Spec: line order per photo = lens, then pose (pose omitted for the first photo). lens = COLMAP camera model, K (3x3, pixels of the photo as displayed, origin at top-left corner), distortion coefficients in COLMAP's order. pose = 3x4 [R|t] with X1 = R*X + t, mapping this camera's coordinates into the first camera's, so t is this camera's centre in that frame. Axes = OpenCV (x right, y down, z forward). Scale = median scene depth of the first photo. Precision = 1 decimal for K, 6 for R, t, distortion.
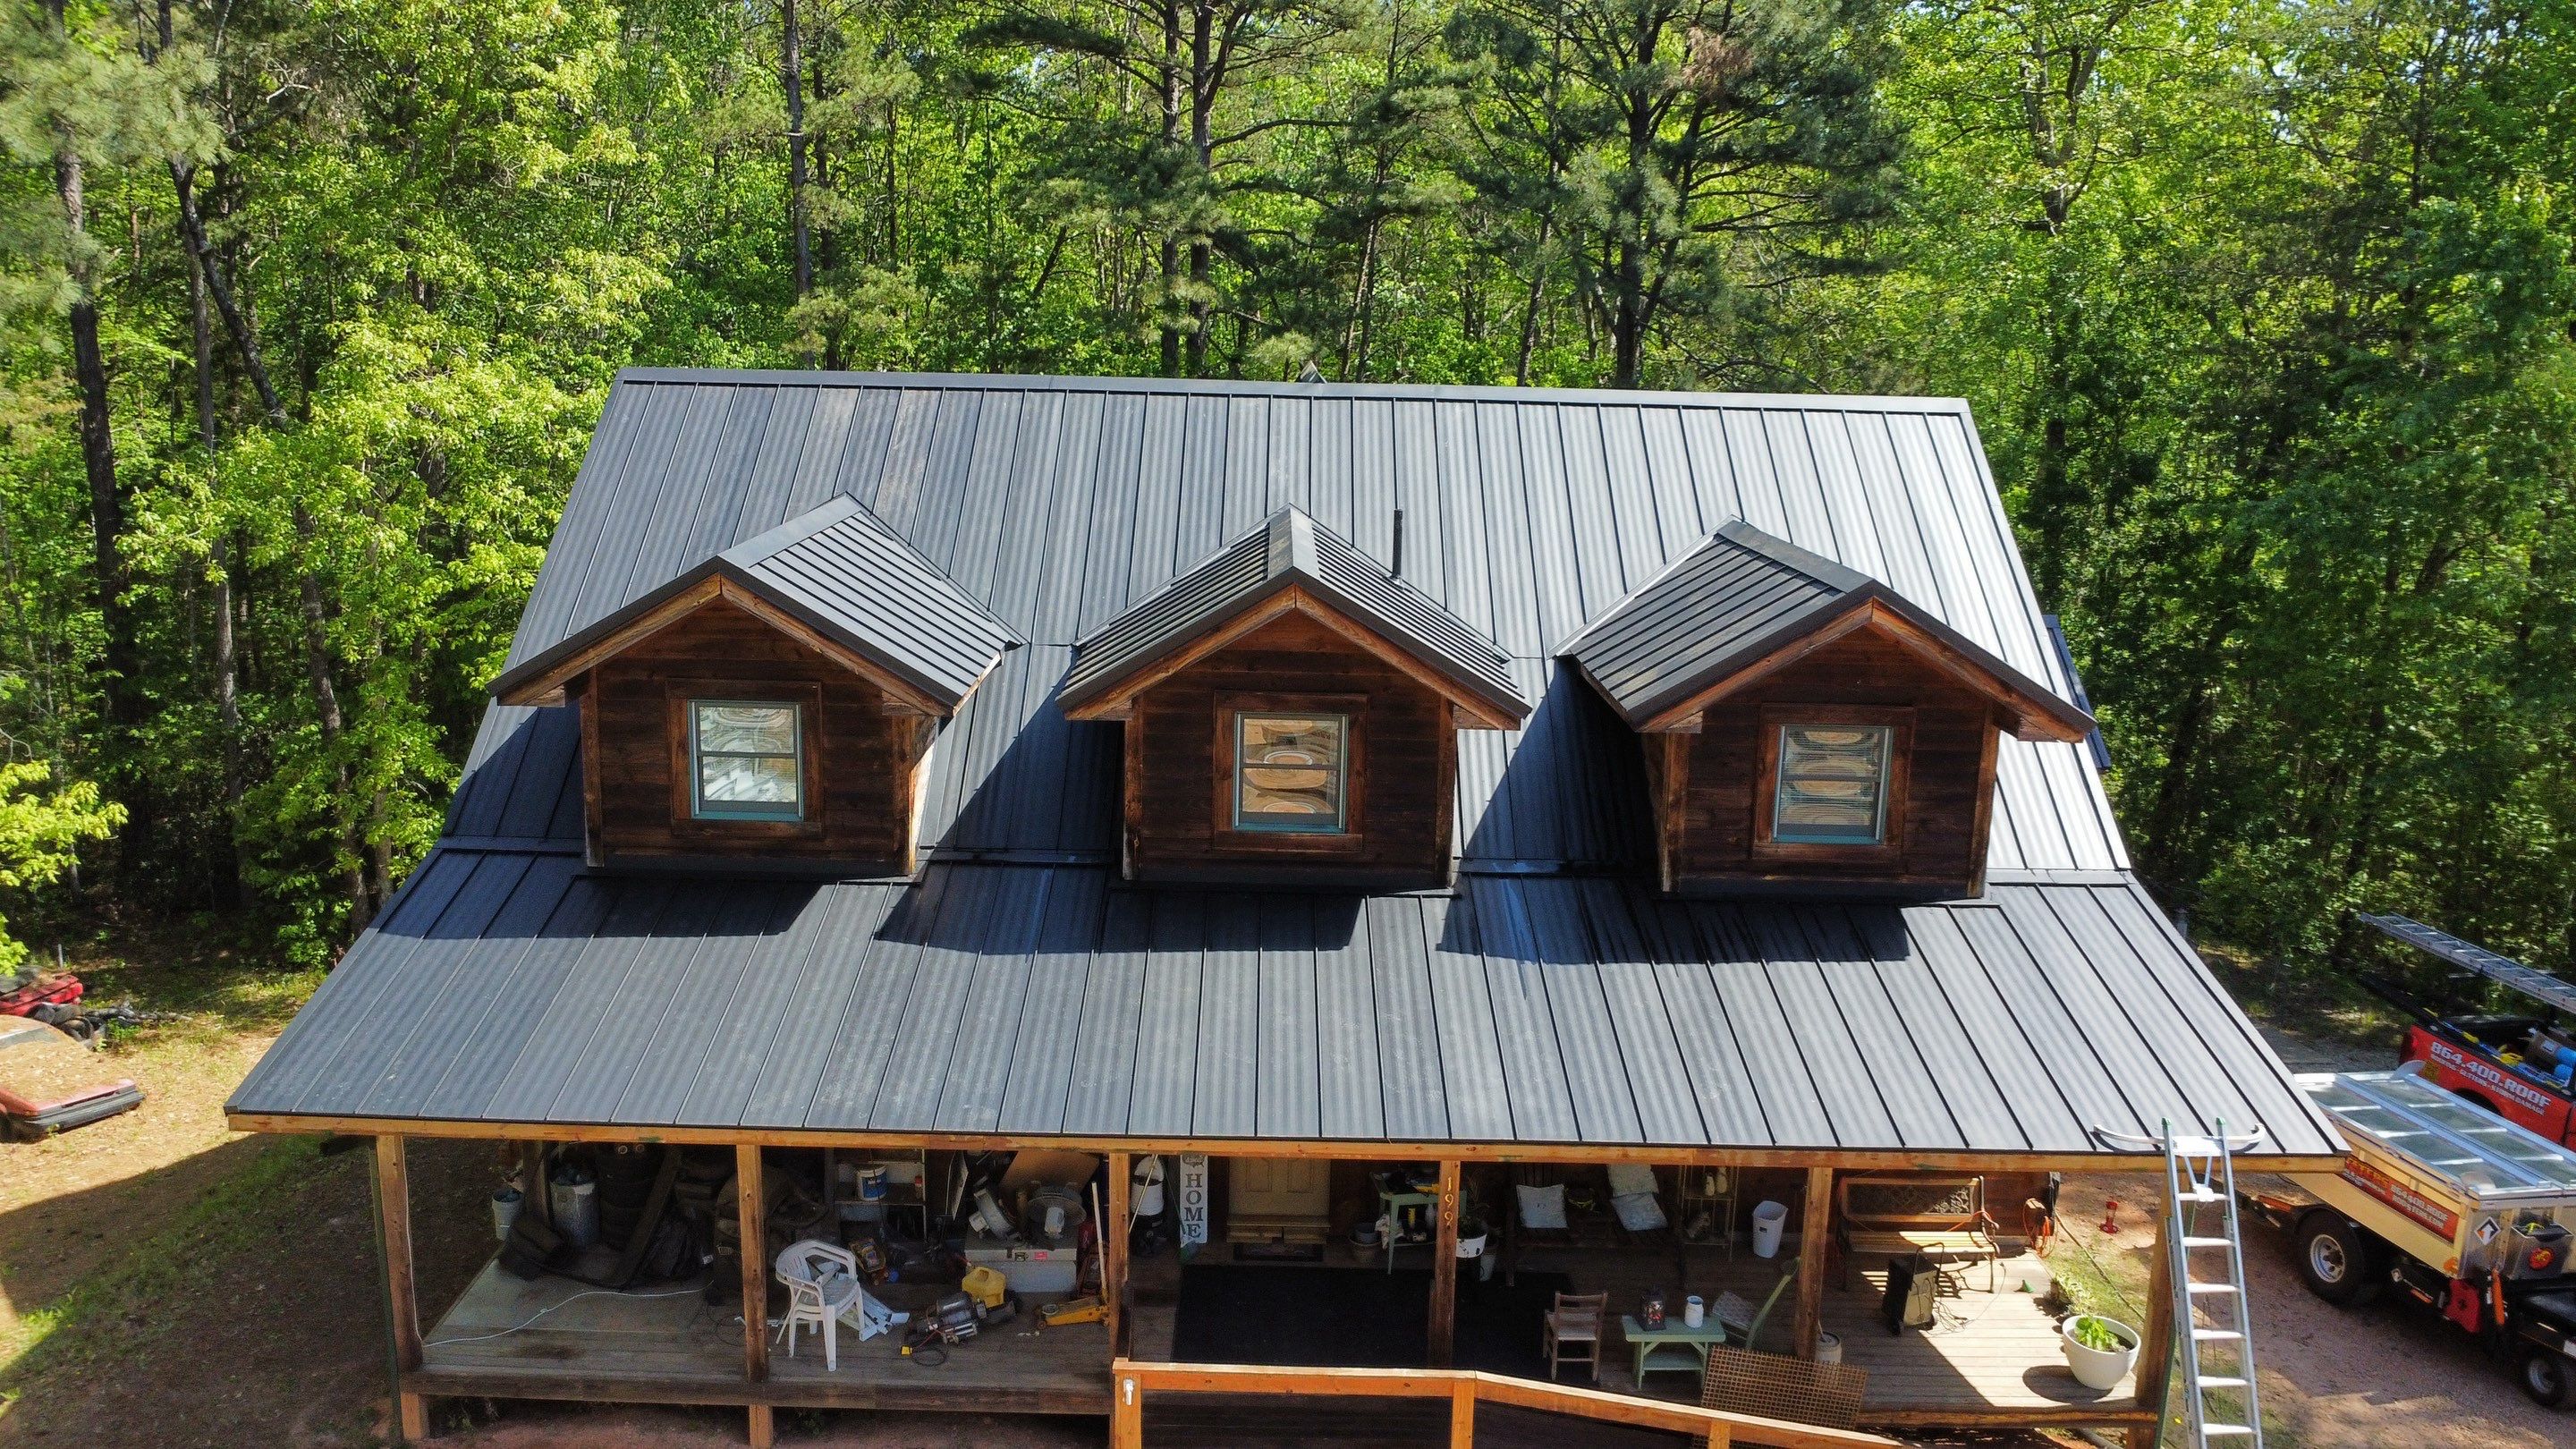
lens RADIAL K [[1900.0, 0, 1283.2], [0, 1900.0, 946.7], [0, 0, 1]] dist [-0.038698, 0.002145]
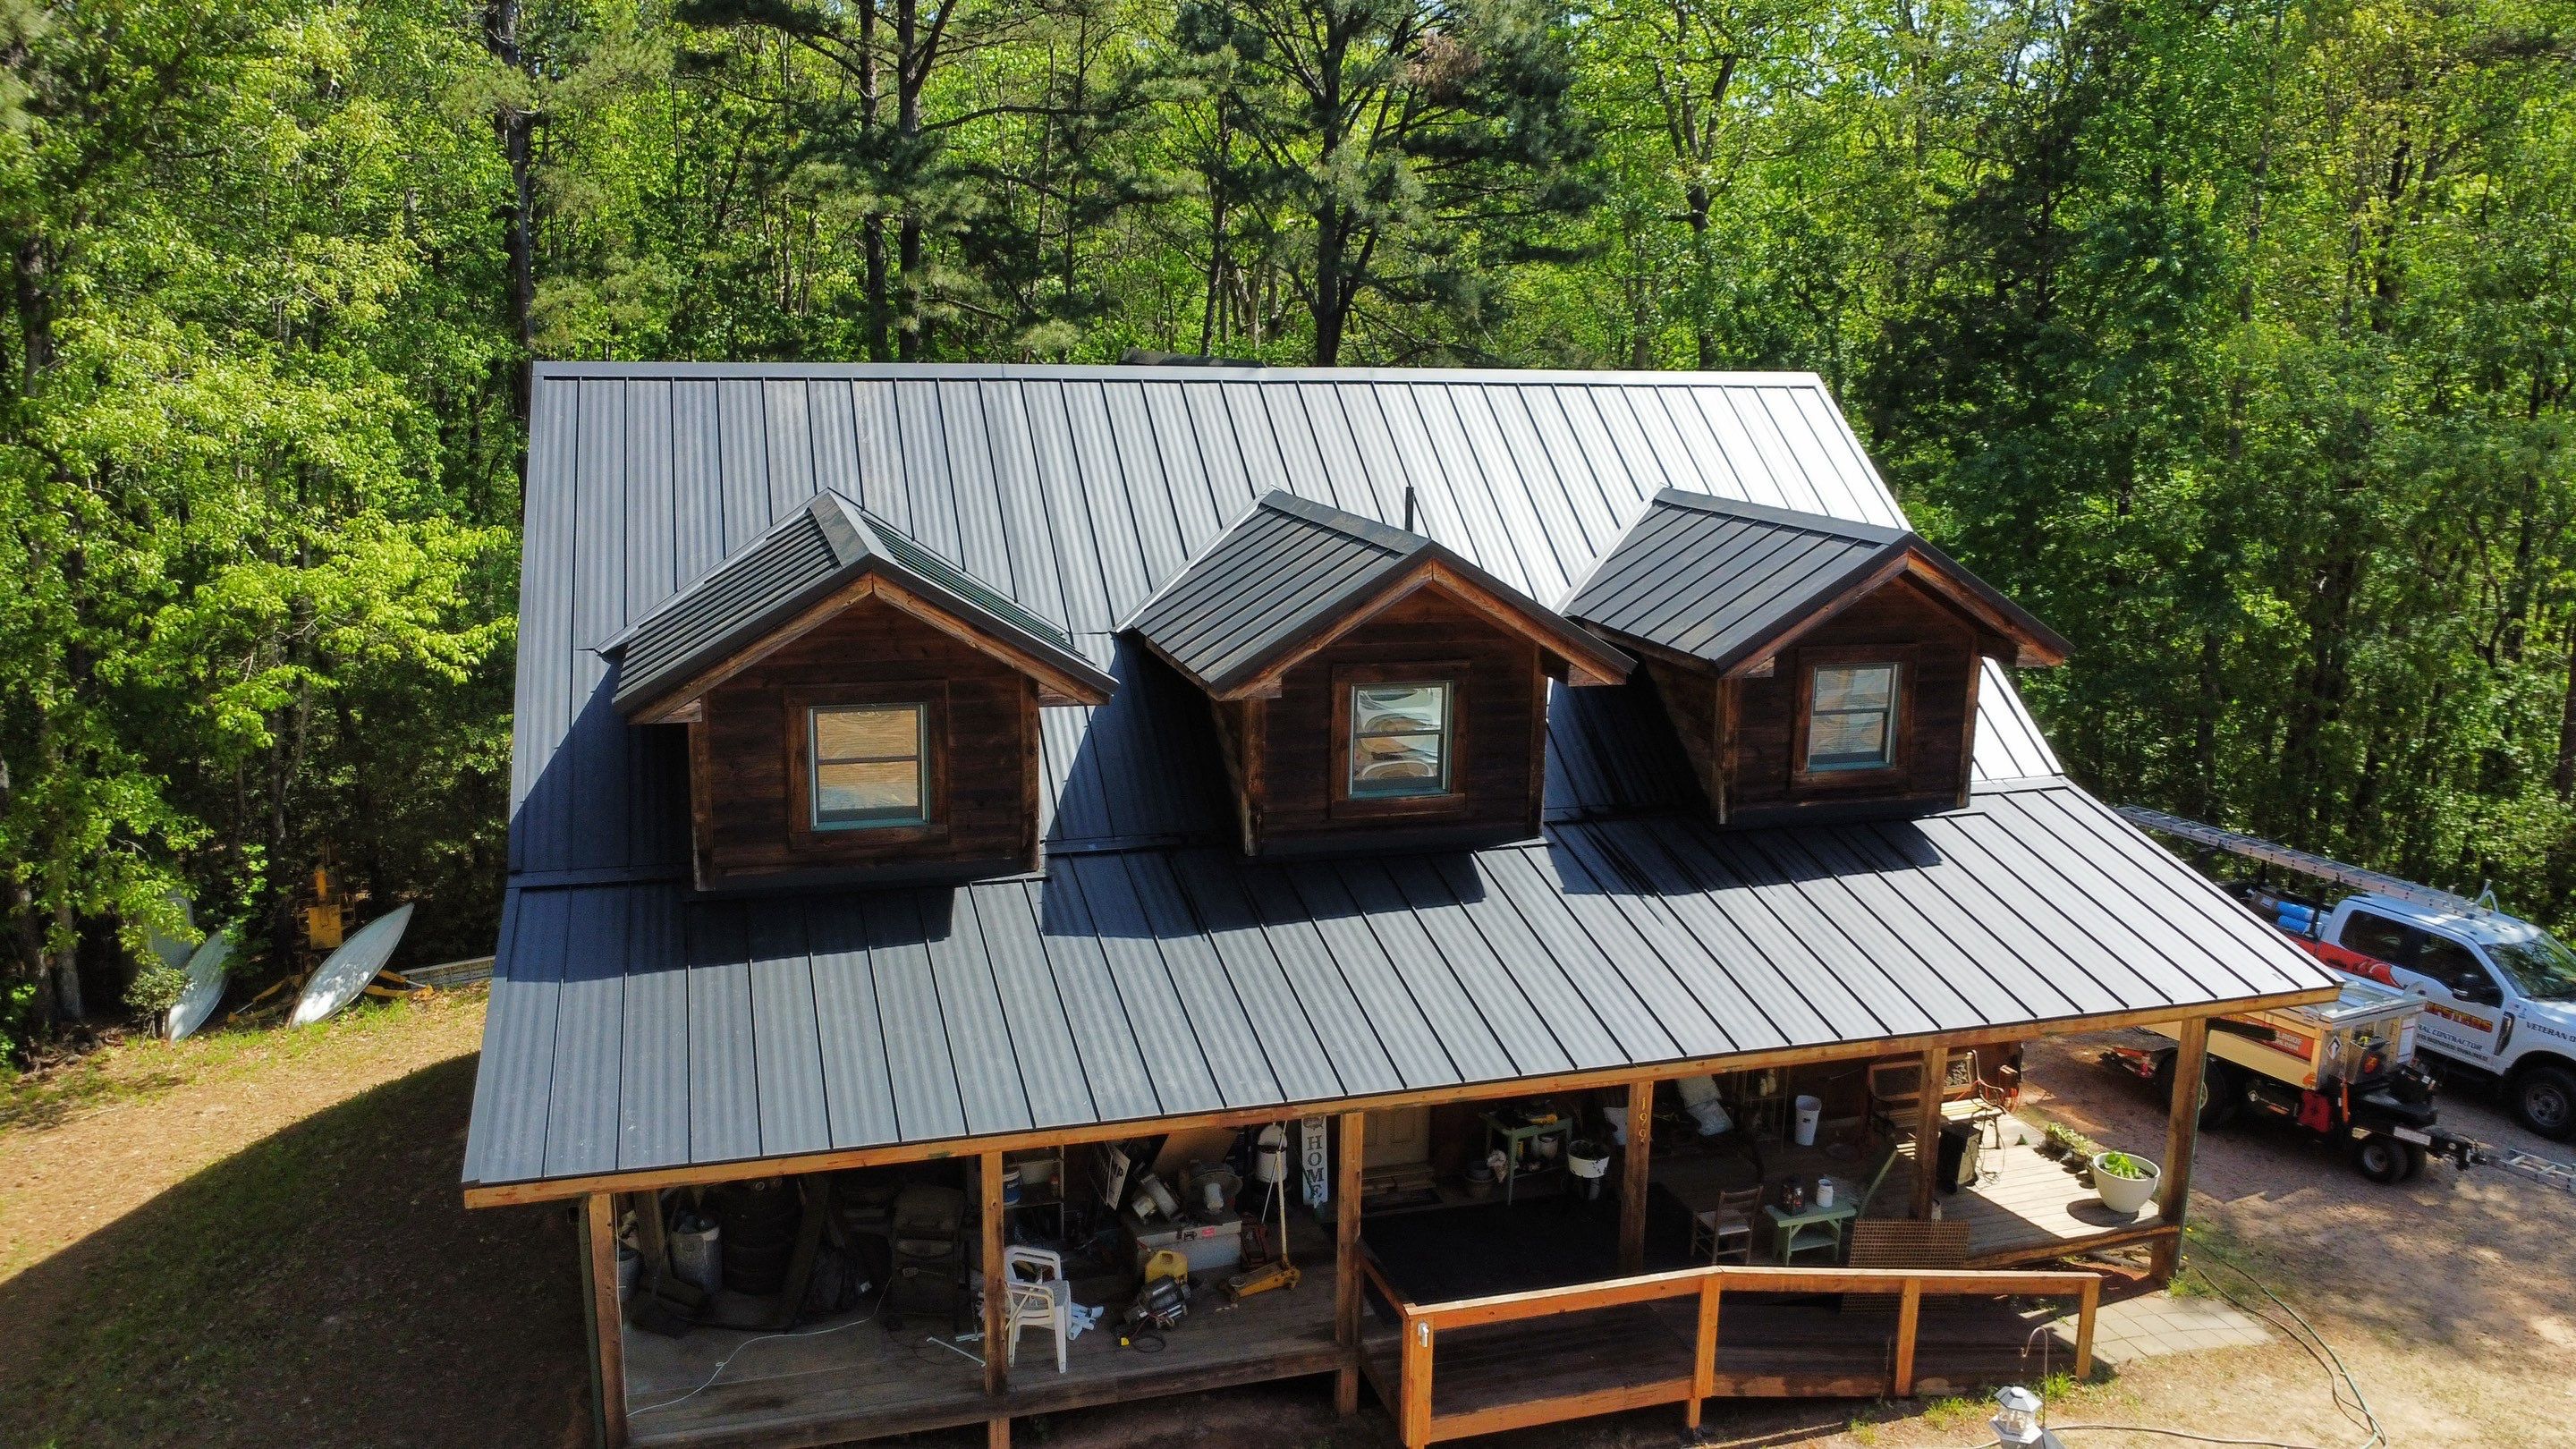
lens RADIAL K [[1900.0, 0, 1283.2], [0, 1900.0, 946.7], [0, 0, 1]] dist [-0.038698, 0.002145]
pose [[0.955456, -0.100003, 0.277676, -0.346039], [0.098026, 0.994962, 0.021029, -0.006169], [-0.278380, 0.007127, 0.960445, 0.014026]]
